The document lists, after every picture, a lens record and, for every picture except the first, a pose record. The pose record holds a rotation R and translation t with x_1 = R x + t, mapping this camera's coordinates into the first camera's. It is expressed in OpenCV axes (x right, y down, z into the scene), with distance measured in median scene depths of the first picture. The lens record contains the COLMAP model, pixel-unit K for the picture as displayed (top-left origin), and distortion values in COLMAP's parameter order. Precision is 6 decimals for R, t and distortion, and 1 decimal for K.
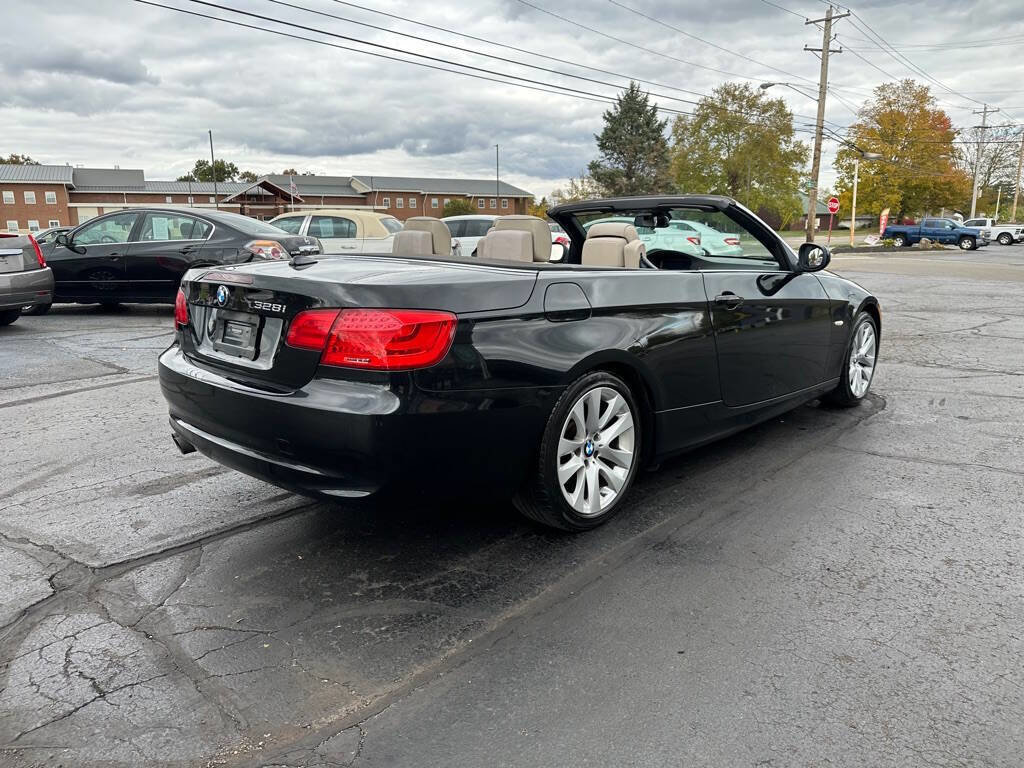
lens RADIAL K [[750.0, 0, 518.8], [0, 750.0, 389.5], [0, 0, 1]] dist [0.013344, -0.022228]
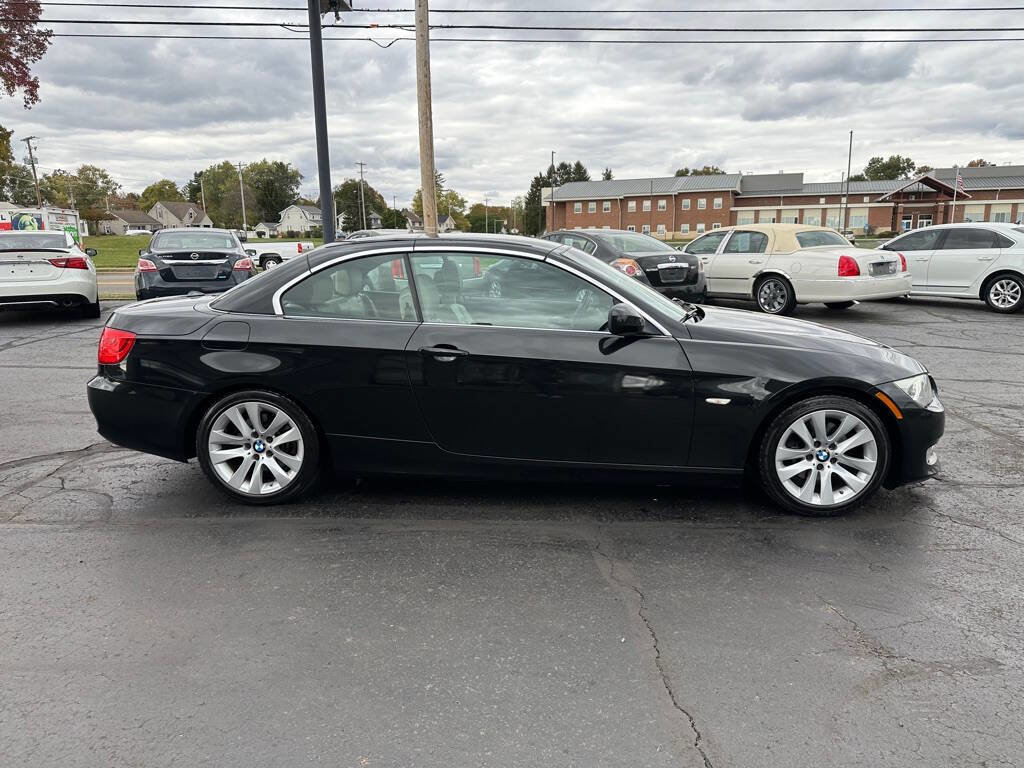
lens RADIAL K [[768.3, 0, 509.2], [0, 768.3, 382.4], [0, 0, 1]] dist [-0.001503, -0.003369]
pose [[0.636373, 0.143417, -0.757932, 0.943372], [-0.149895, 0.986826, 0.060875, -0.119433], [0.756677, 0.074871, 0.649487, 0.289386]]
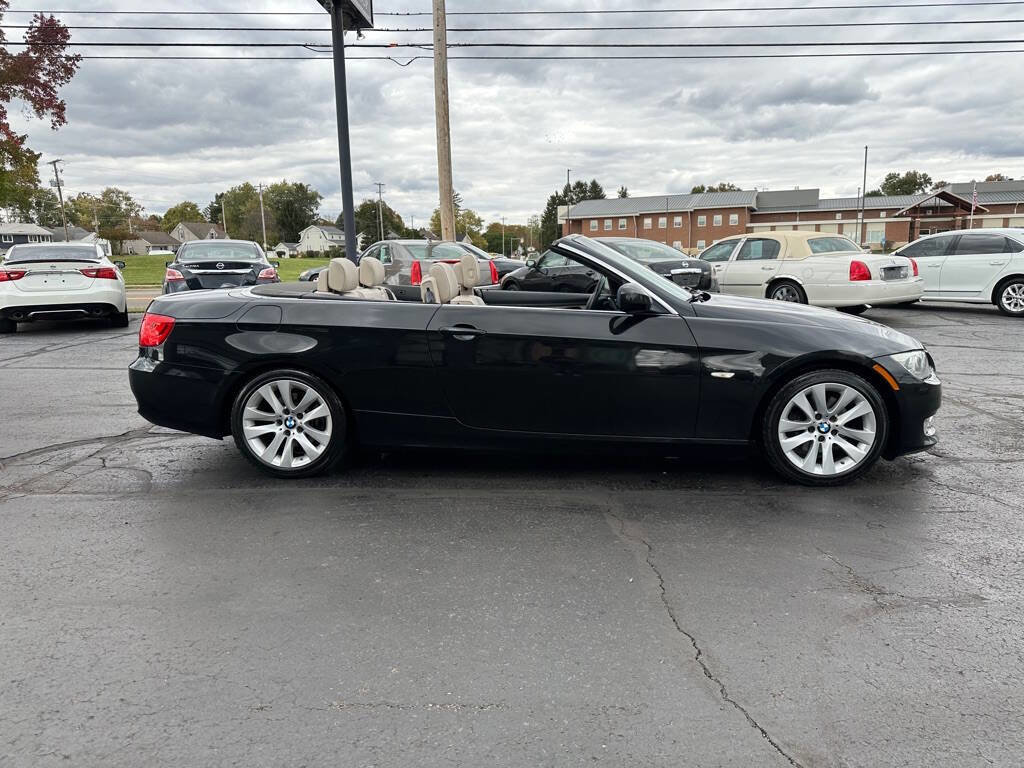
lens RADIAL K [[767.4, 0, 512.0], [0, 767.4, 384.0], [0, 0, 1]] dist [0.007047, -0.010418]
pose [[0.622383, 0.123793, -0.772862, 0.987000], [-0.145885, 0.988458, 0.040845, -0.076227], [0.768998, 0.087328, 0.633259, 0.262665]]
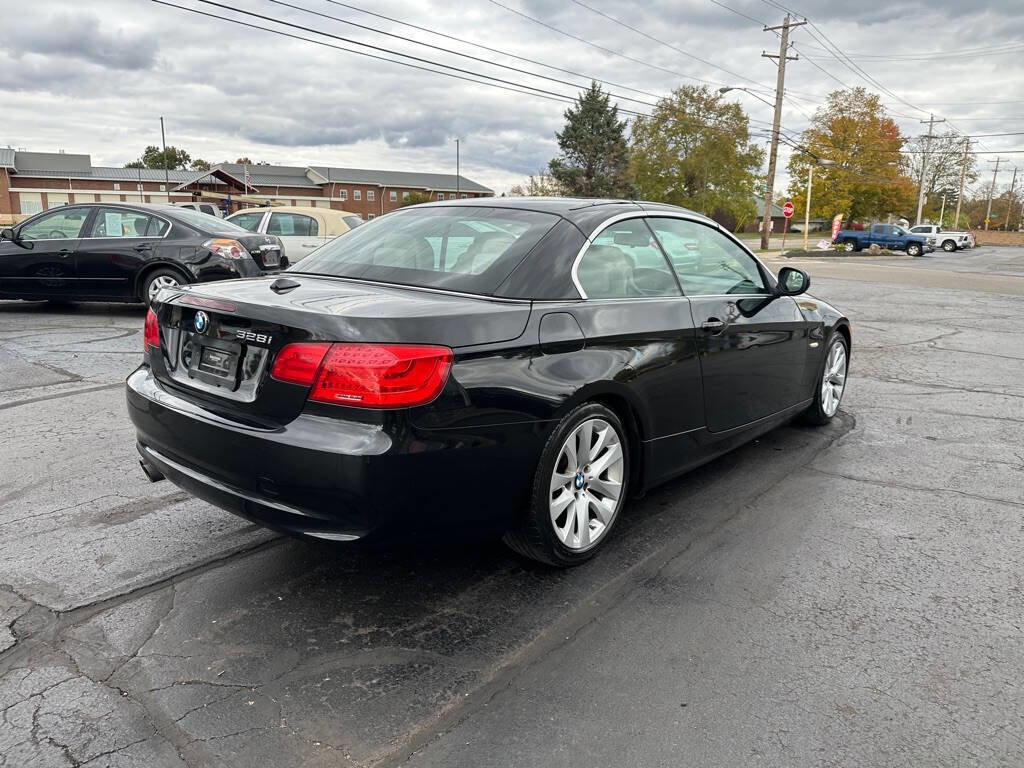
lens RADIAL K [[750.0, 0, 518.8], [0, 750.0, 389.5], [0, 0, 1]] dist [0.013344, -0.022228]
pose [[0.998244, 0.010971, 0.058216, -0.024221], [-0.011313, 0.999921, 0.005545, -0.025794], [-0.058150, -0.006194, 0.998289, 0.015710]]
